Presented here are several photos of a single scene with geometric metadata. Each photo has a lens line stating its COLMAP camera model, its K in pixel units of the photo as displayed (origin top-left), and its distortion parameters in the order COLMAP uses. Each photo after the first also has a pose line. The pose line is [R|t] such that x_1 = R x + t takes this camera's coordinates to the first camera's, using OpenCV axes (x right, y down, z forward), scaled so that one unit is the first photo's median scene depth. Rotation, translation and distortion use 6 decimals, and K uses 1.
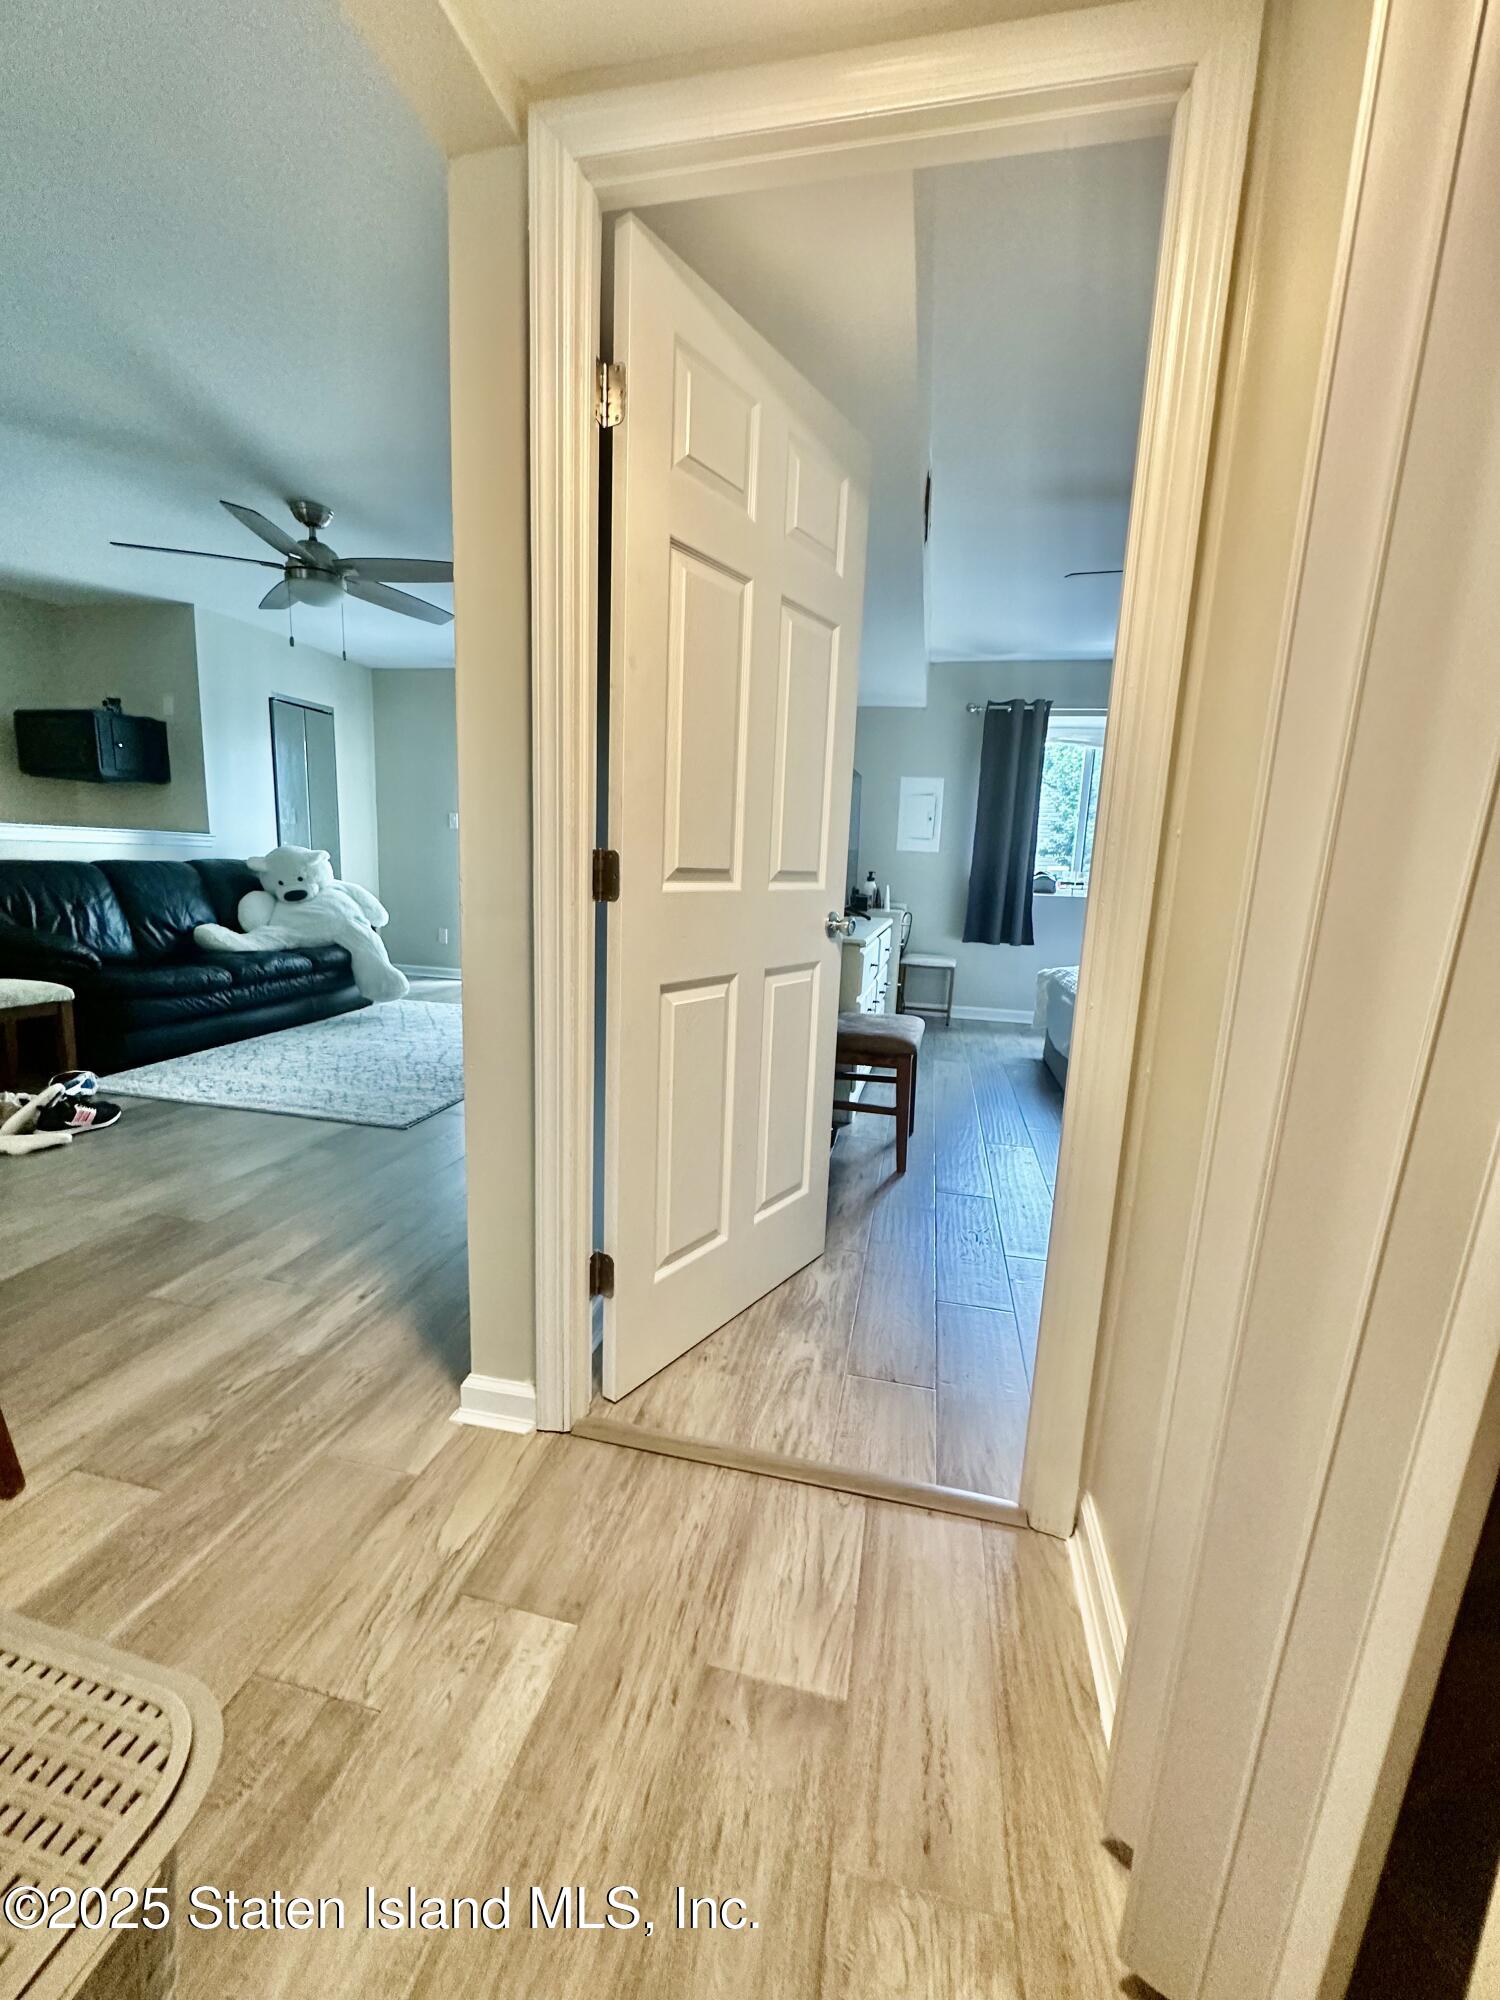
lens RADIAL K [[808.6, 0, 747.0], [0, 808.6, 998.5], [0, 0, 1]] dist [0.000733, 0.000007]
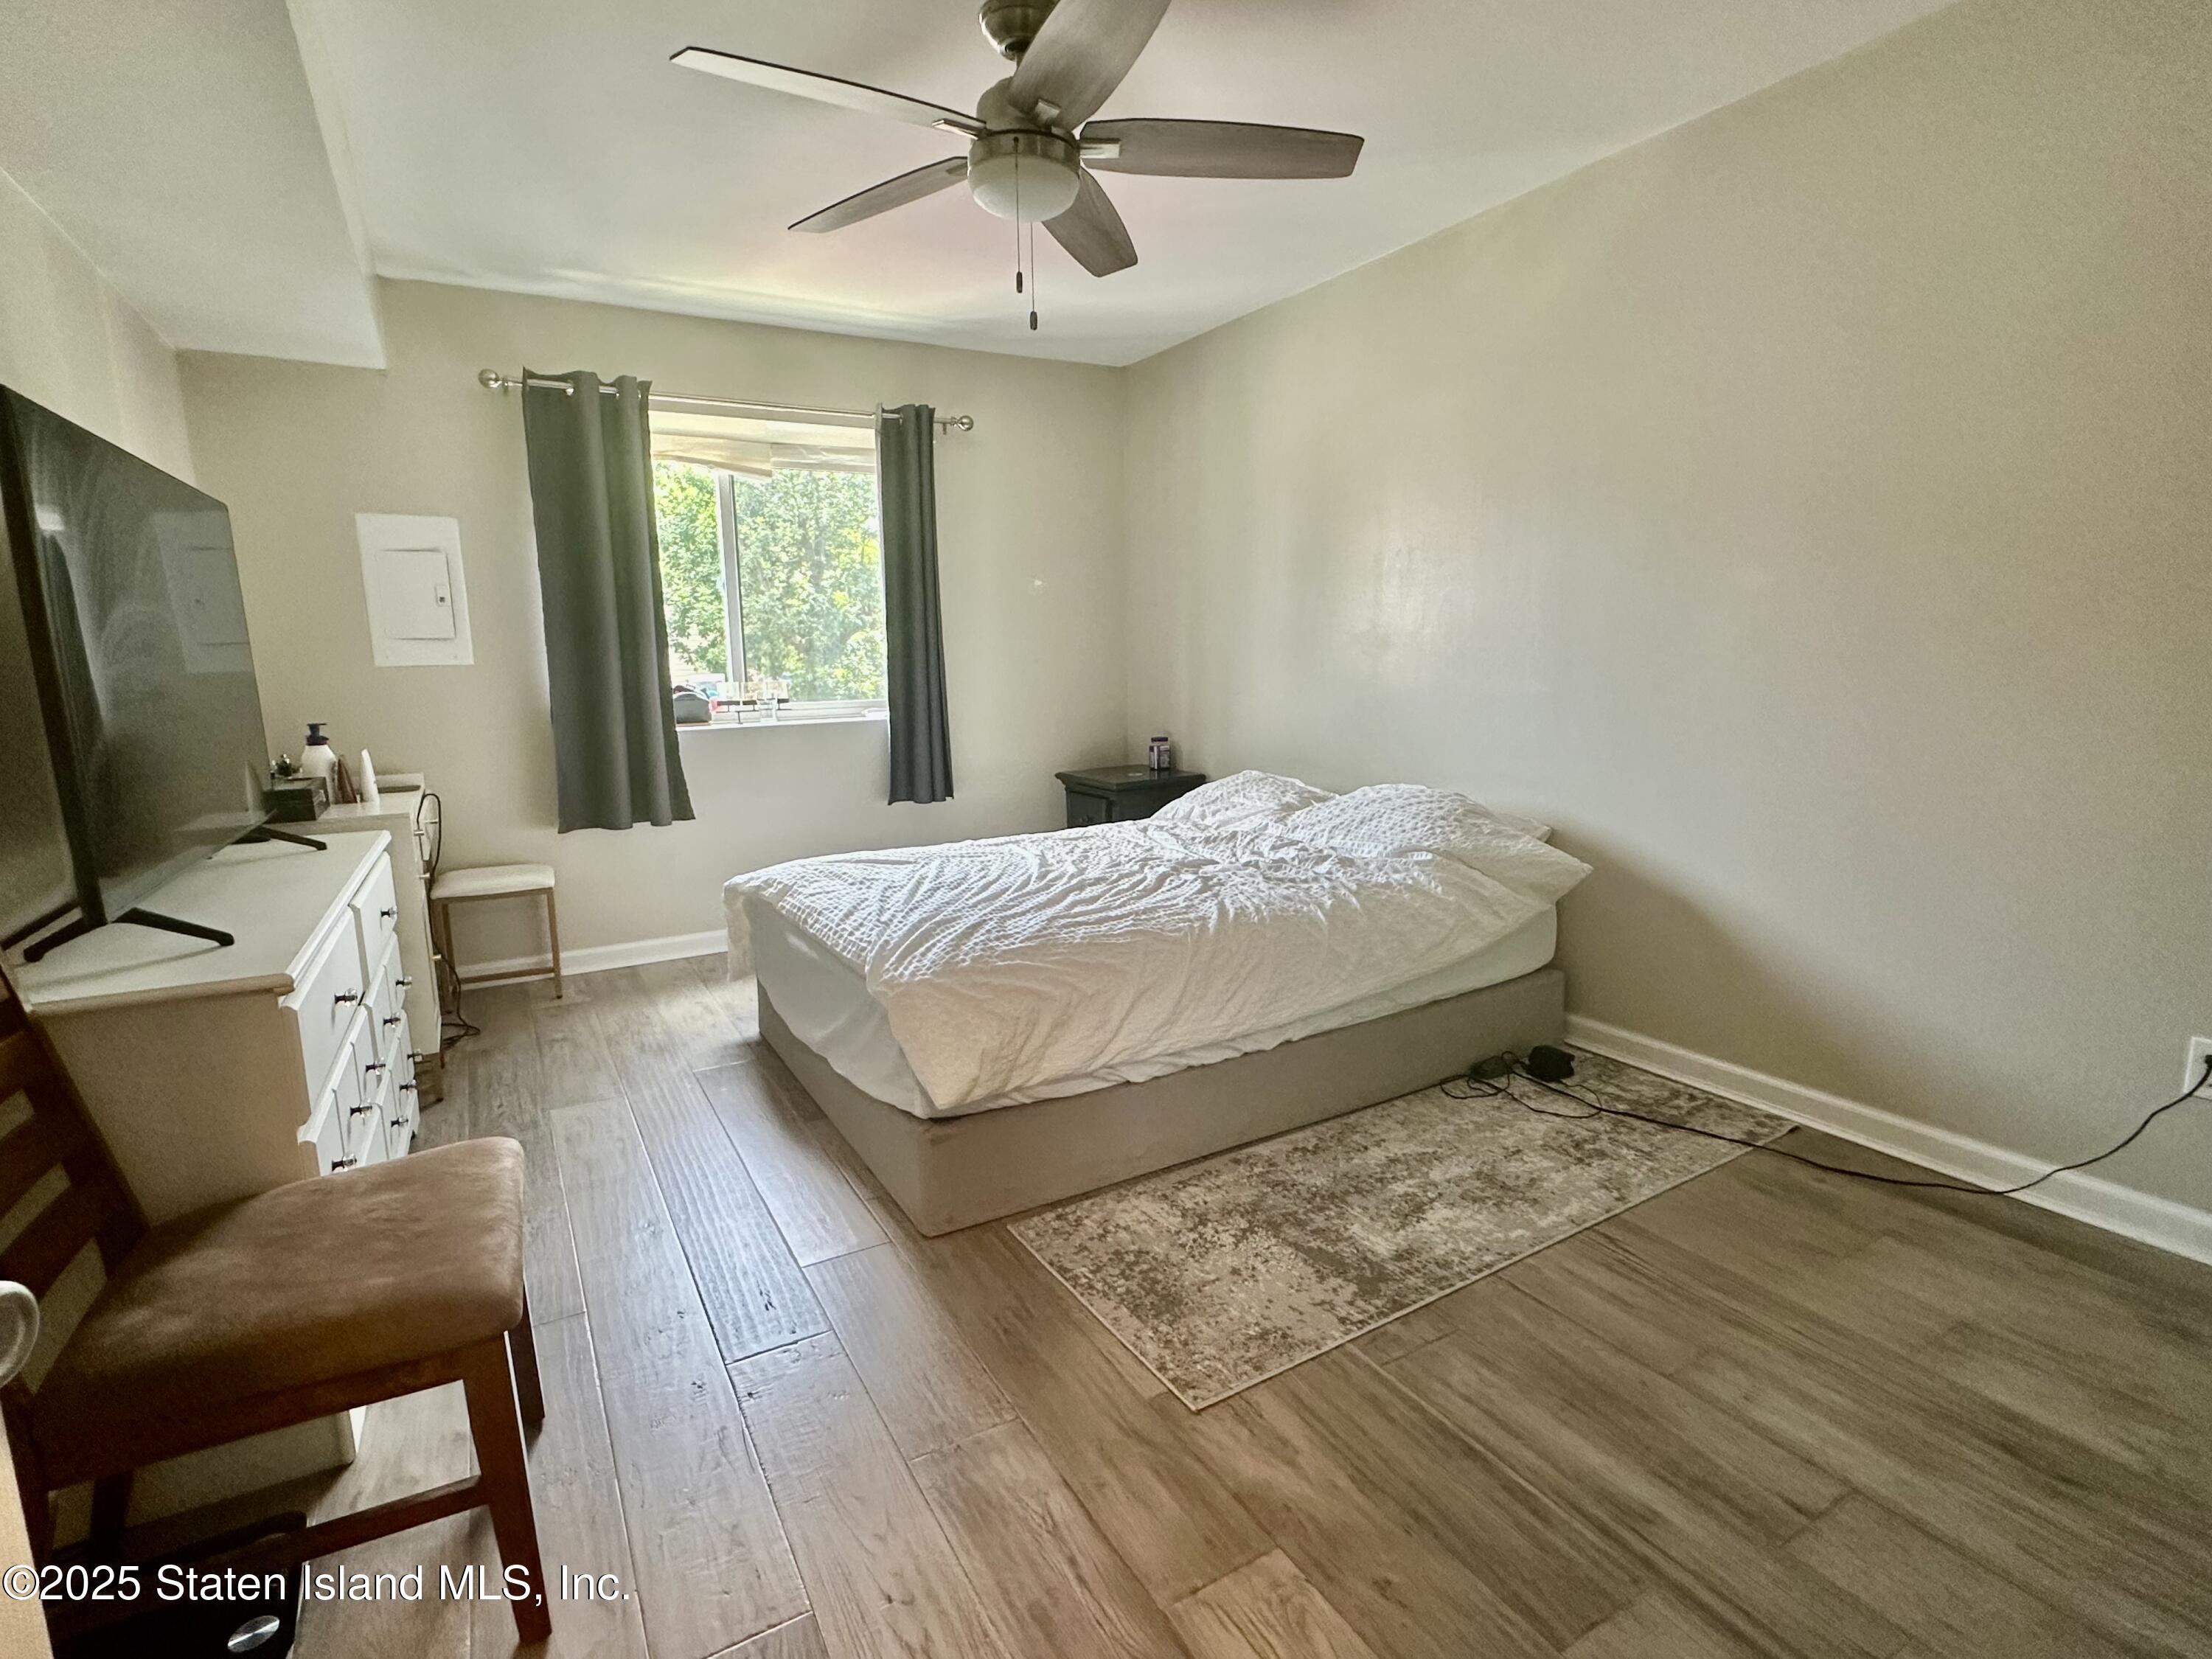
lens RADIAL K [[1086.0, 0, 1111.6], [0, 1086.0, 831.1], [0, 0, 1]] dist [0.000185, 0.001360]
pose [[0.729376, -0.163631, 0.664256, 0.061527], [0.154757, 0.985268, 0.072780, -0.068527], [-0.666379, 0.049714, 0.743954, 0.243128]]
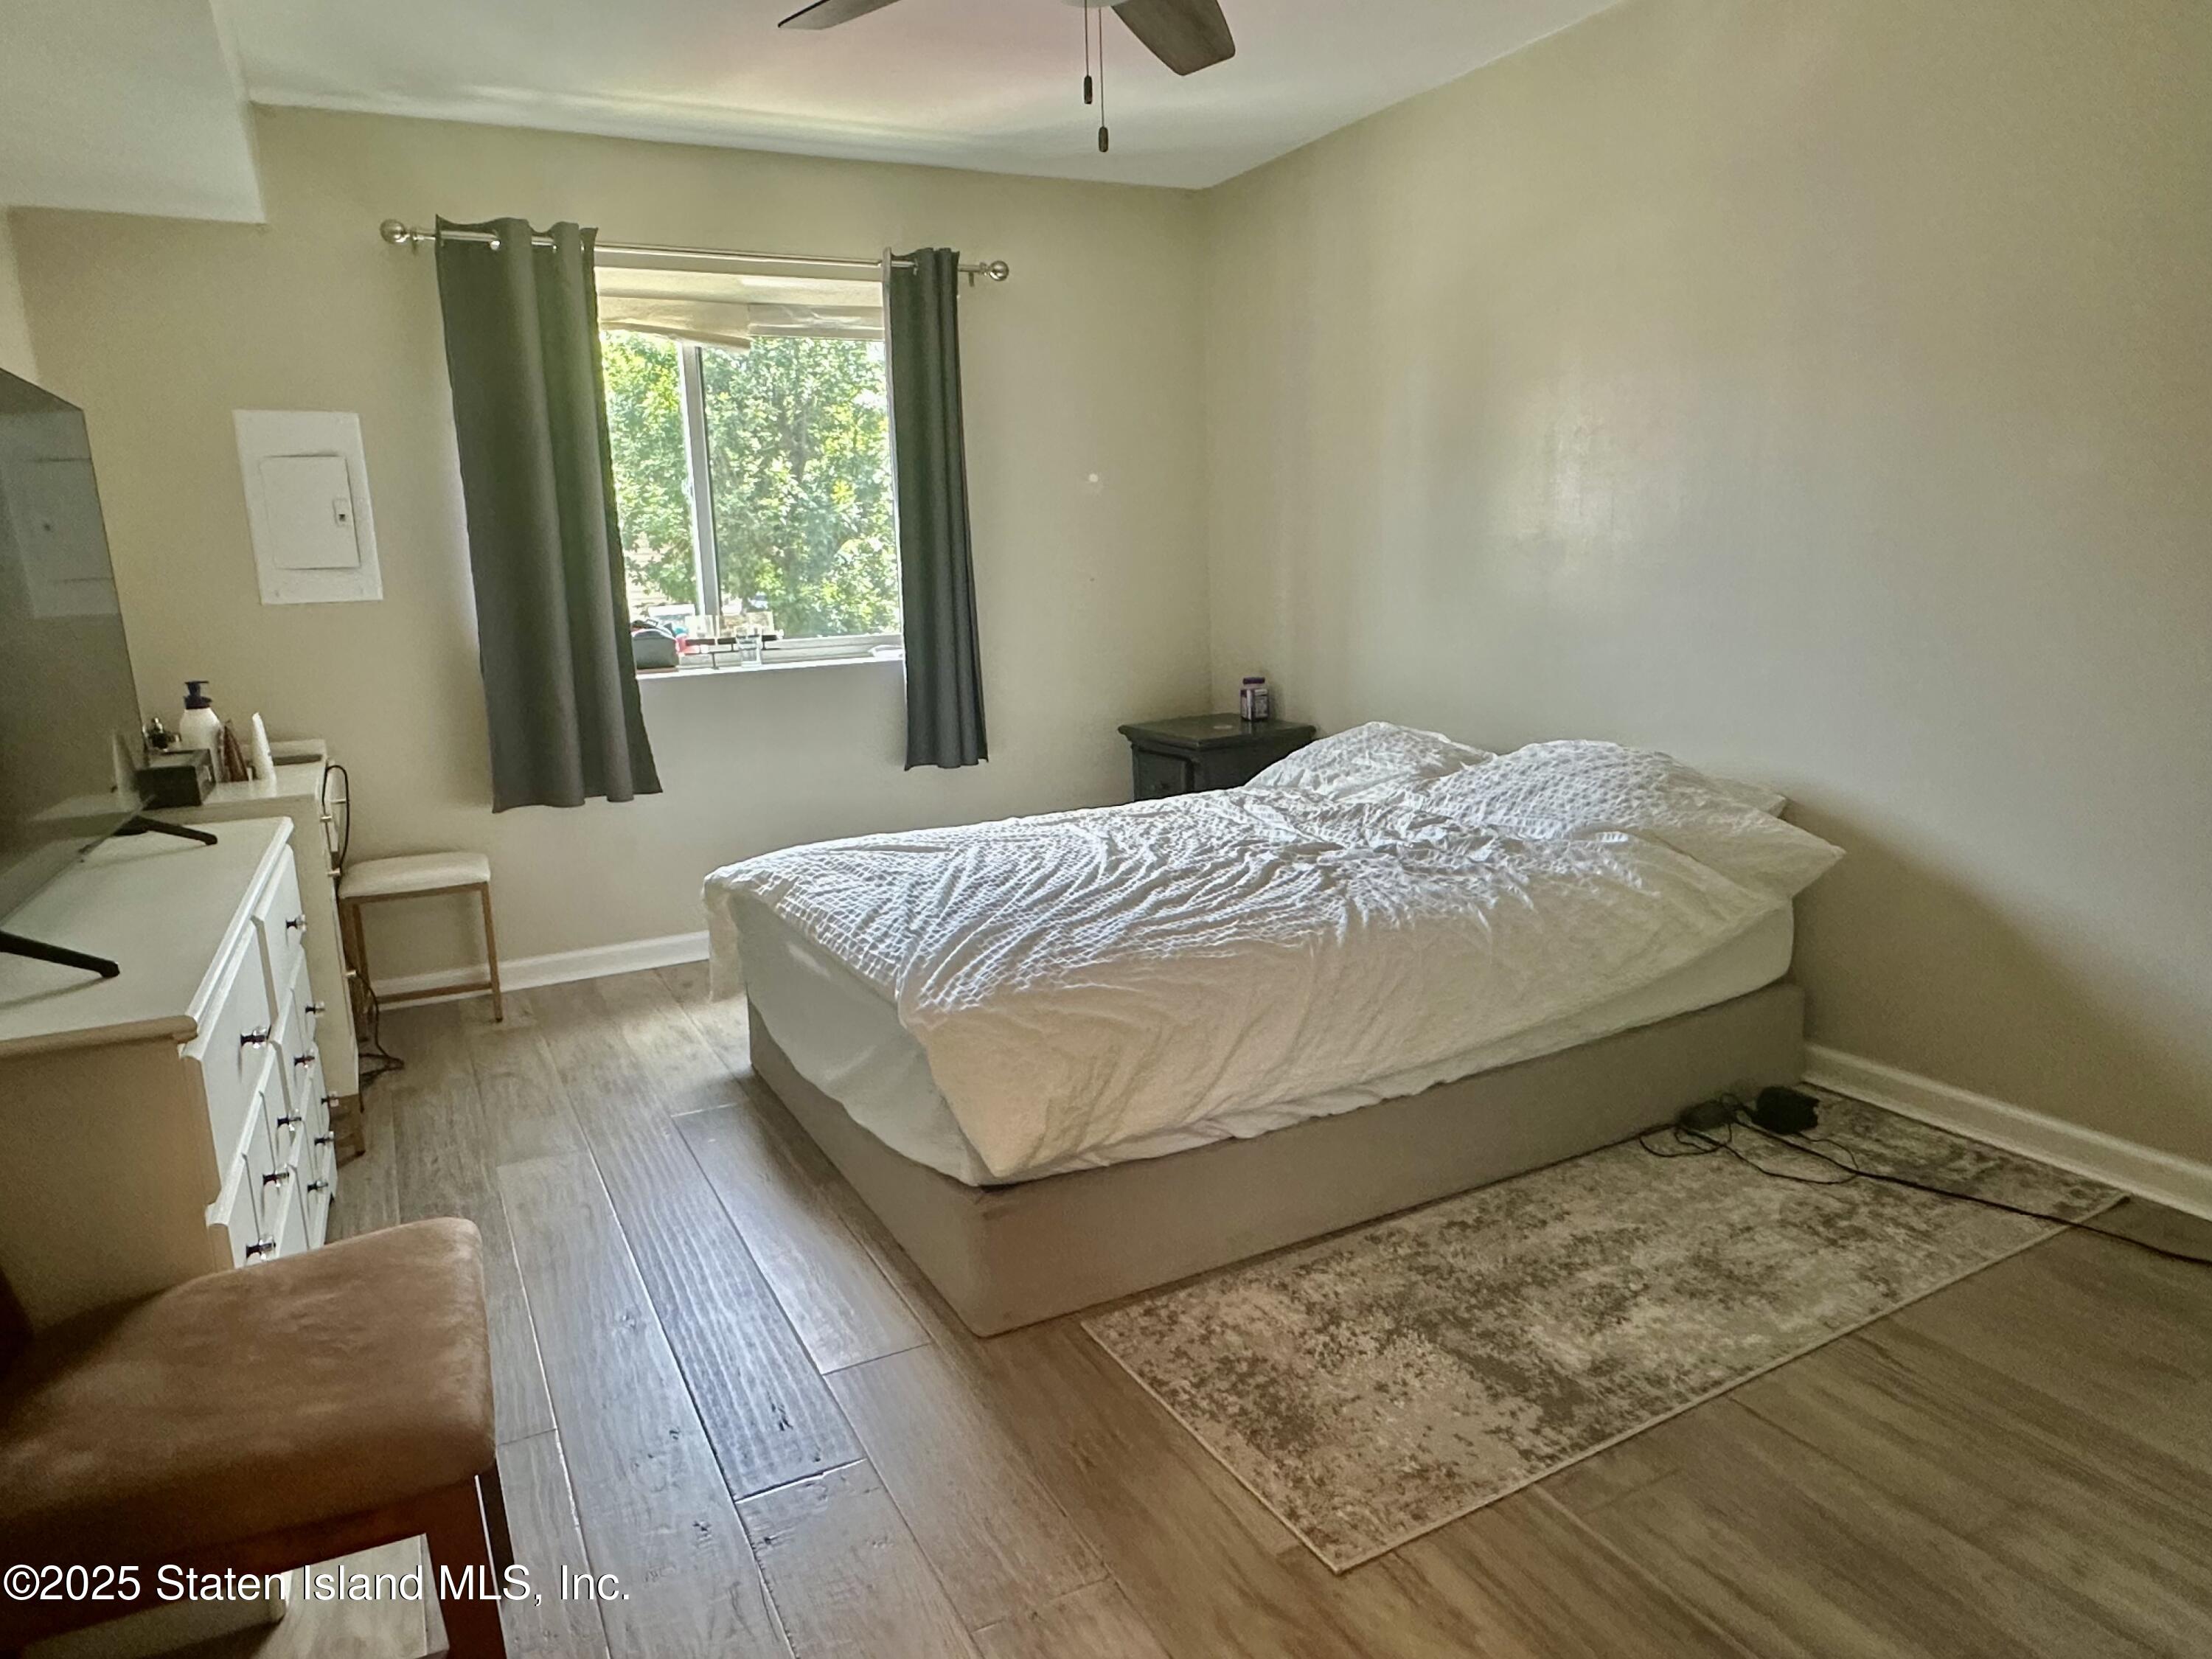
lens RADIAL K [[1398.2, 0, 1108.4], [0, 1398.2, 833.9], [0, 0, 1]] dist [-0.001314, -0.000422]
pose [[0.757951, -0.190595, 0.623846, 0.058144], [0.167051, 0.981184, 0.096806, -0.077461], [-0.630559, 0.030840, 0.775529, 0.254578]]
